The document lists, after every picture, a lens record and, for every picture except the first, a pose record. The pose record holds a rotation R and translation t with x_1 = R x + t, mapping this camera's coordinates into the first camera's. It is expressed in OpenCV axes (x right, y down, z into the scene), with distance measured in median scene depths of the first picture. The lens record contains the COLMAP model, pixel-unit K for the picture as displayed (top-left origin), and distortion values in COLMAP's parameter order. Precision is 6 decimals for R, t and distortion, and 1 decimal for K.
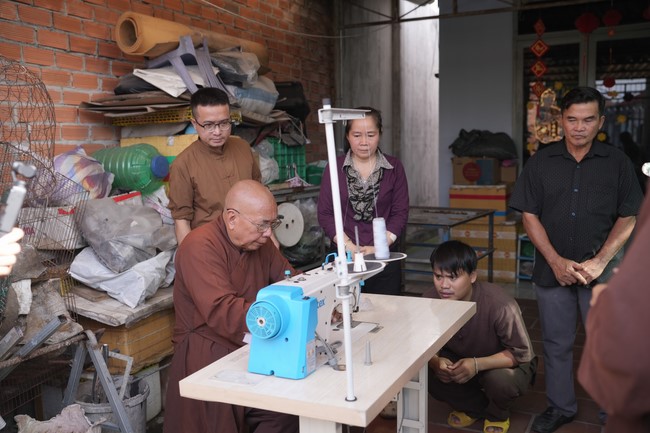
lens RADIAL K [[669.9, 0, 320.6], [0, 669.9, 199.1], [0, 0, 1]] dist [0.005171, 0.304549]
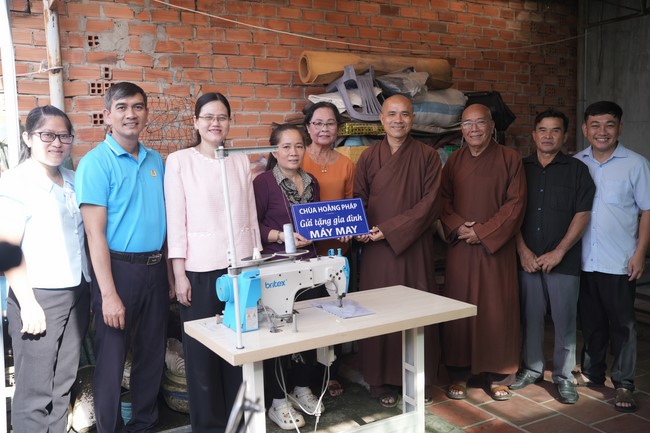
lens RADIAL K [[669.9, 0, 320.6], [0, 669.9, 199.1], [0, 0, 1]] dist [0.005171, 0.304549]
pose [[0.845688, 0.045501, -0.531734, 0.396593], [-0.038395, 0.998964, 0.024418, -0.026758], [0.532294, -0.000234, 0.846559, -0.055661]]
